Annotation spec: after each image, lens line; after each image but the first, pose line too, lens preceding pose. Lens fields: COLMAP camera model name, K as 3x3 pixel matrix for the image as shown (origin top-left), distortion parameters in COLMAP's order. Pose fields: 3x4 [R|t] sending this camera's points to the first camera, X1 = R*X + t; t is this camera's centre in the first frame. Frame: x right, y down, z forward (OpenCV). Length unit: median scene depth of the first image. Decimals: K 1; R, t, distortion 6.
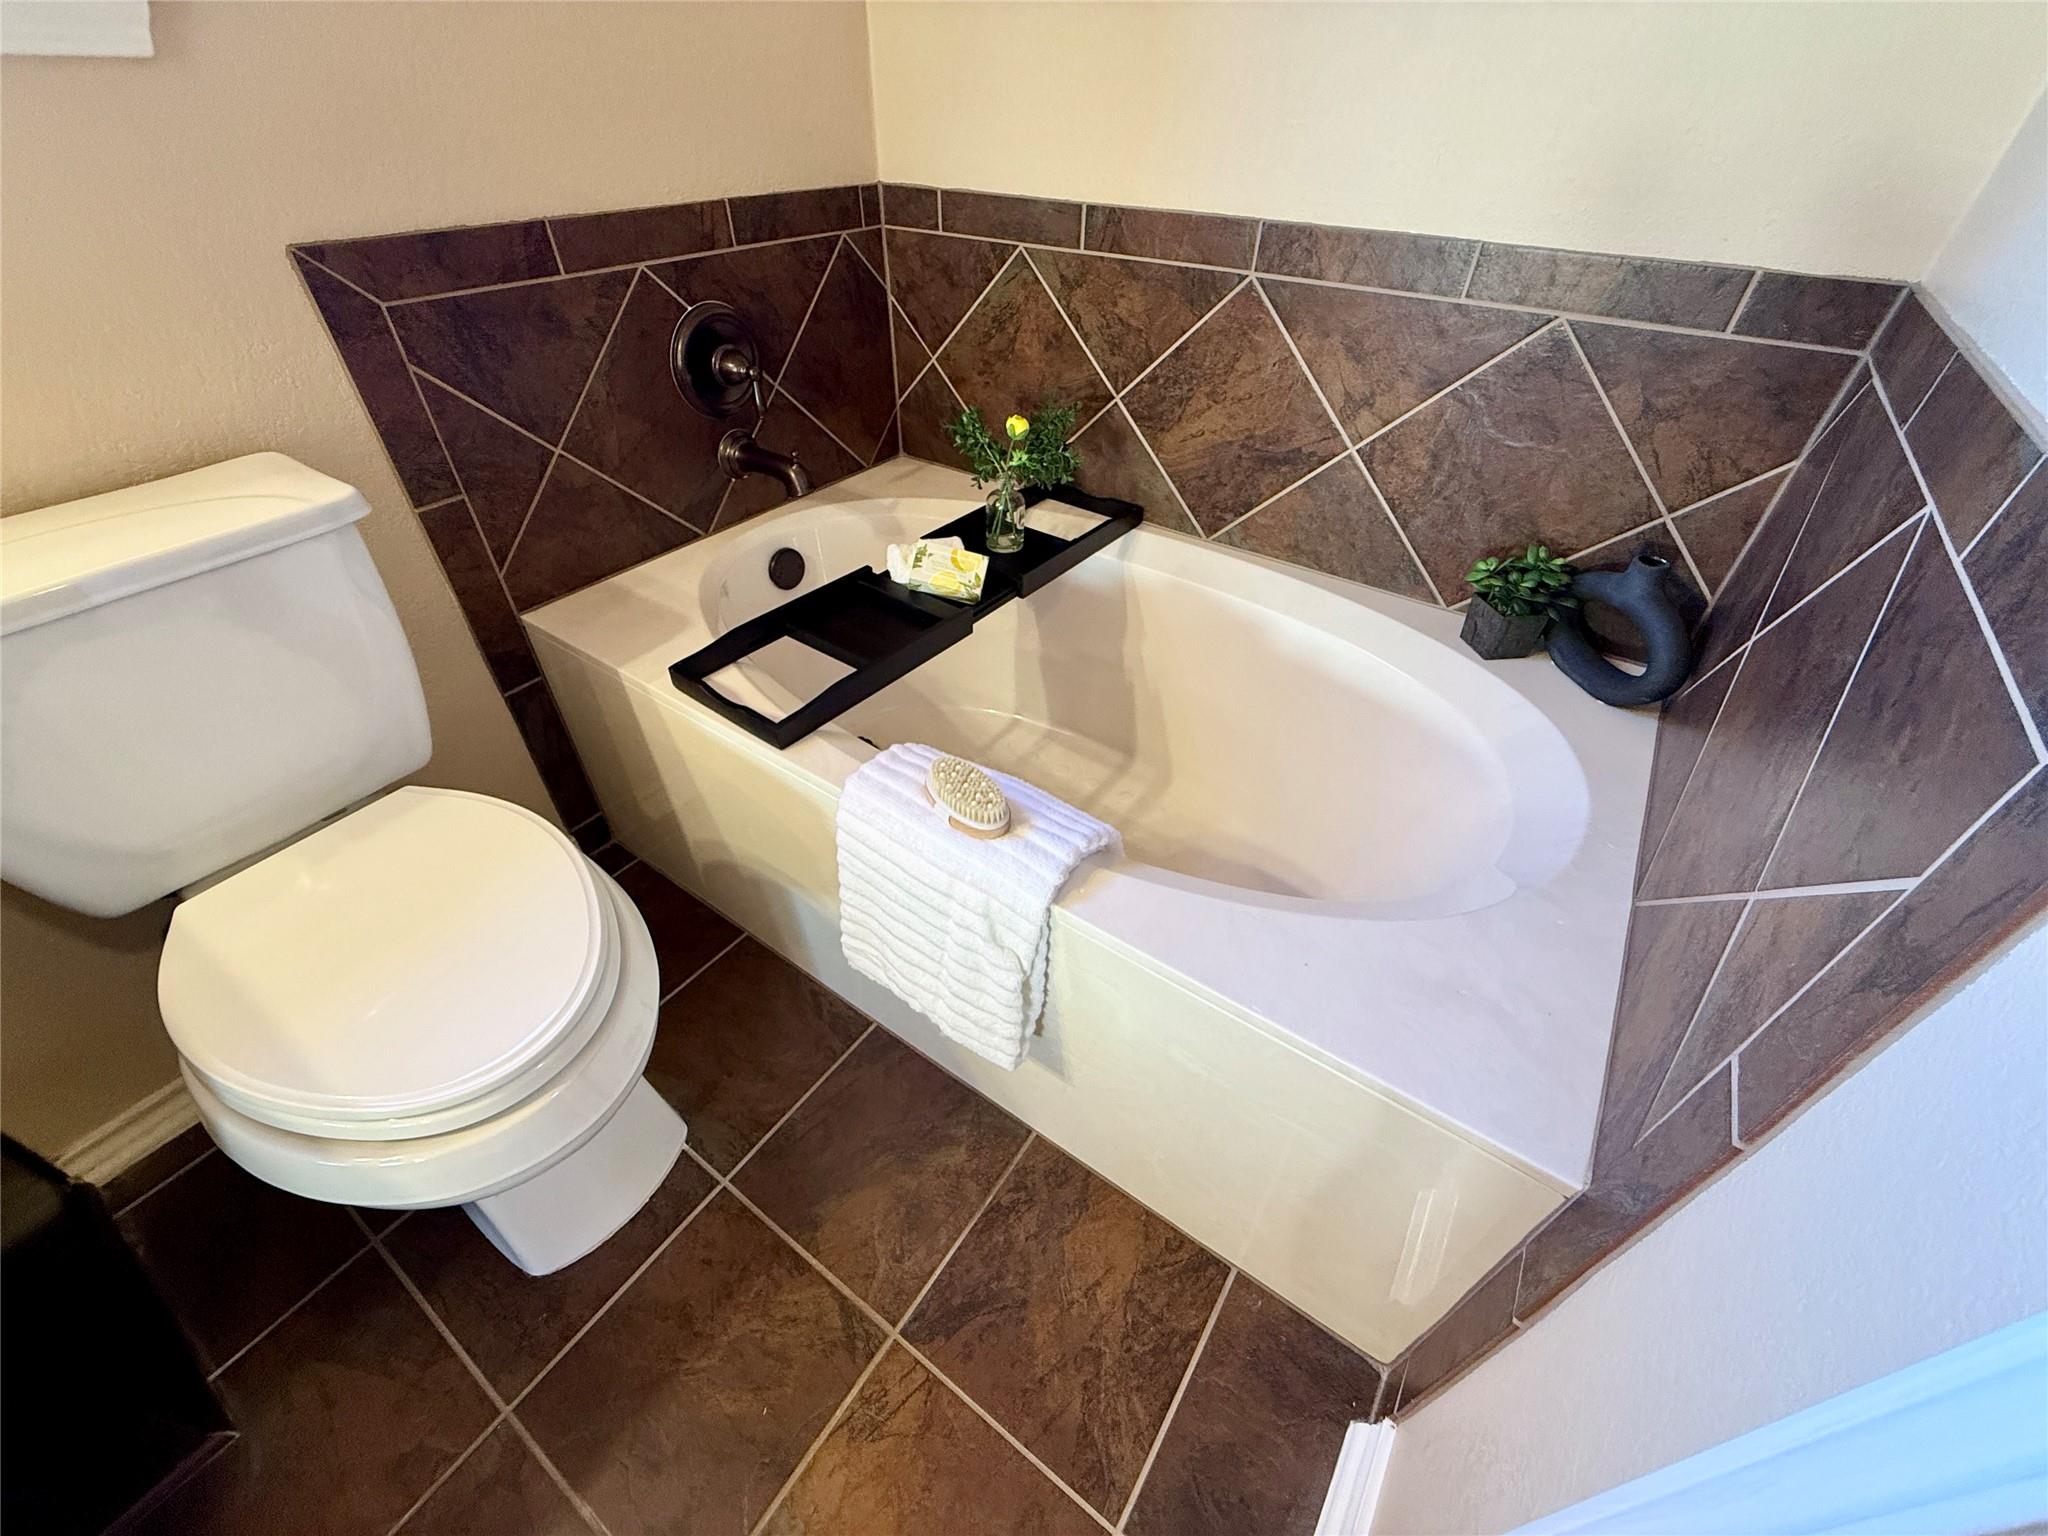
lens RADIAL K [[812.7, 0, 1020.6], [0, 812.7, 770.6], [0, 0, 1]] dist [0.000002, -0.000004]
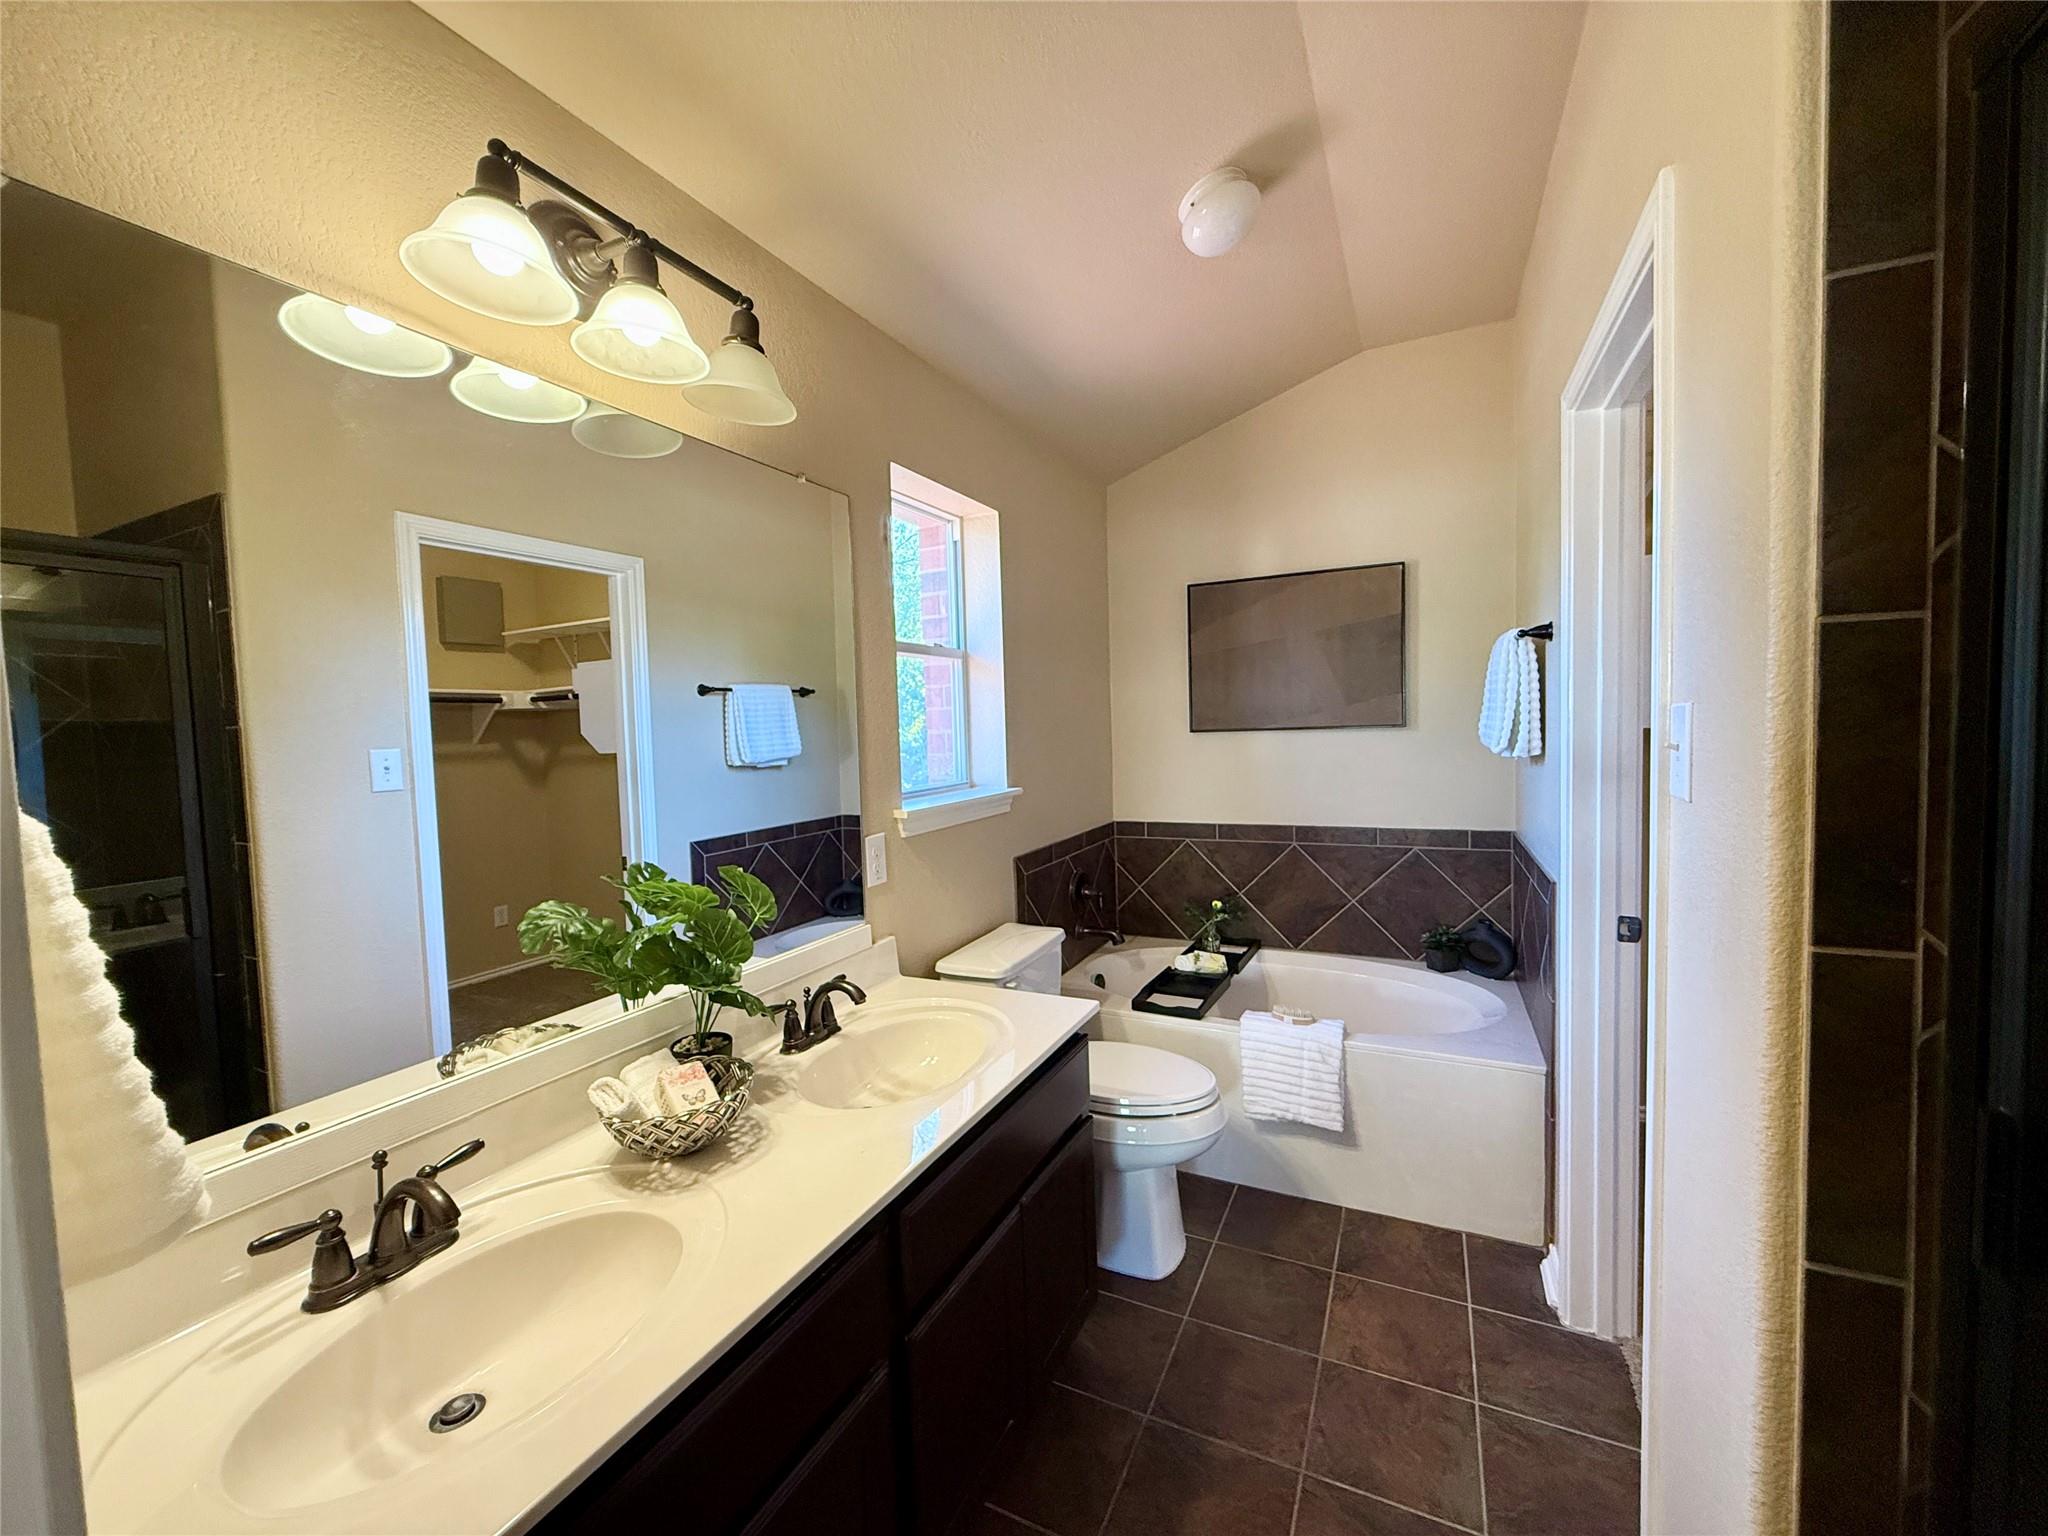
lens RADIAL K [[812.7, 0, 1031.1], [0, 812.7, 773.9], [0, 0, 1]] dist [0.000002, -0.000004]
pose [[0.985571, -0.053827, 0.160476, -0.916483], [0.139761, 0.793612, -0.592154, 0.609759], [-0.095482, 0.606038, 0.789684, -1.063560]]
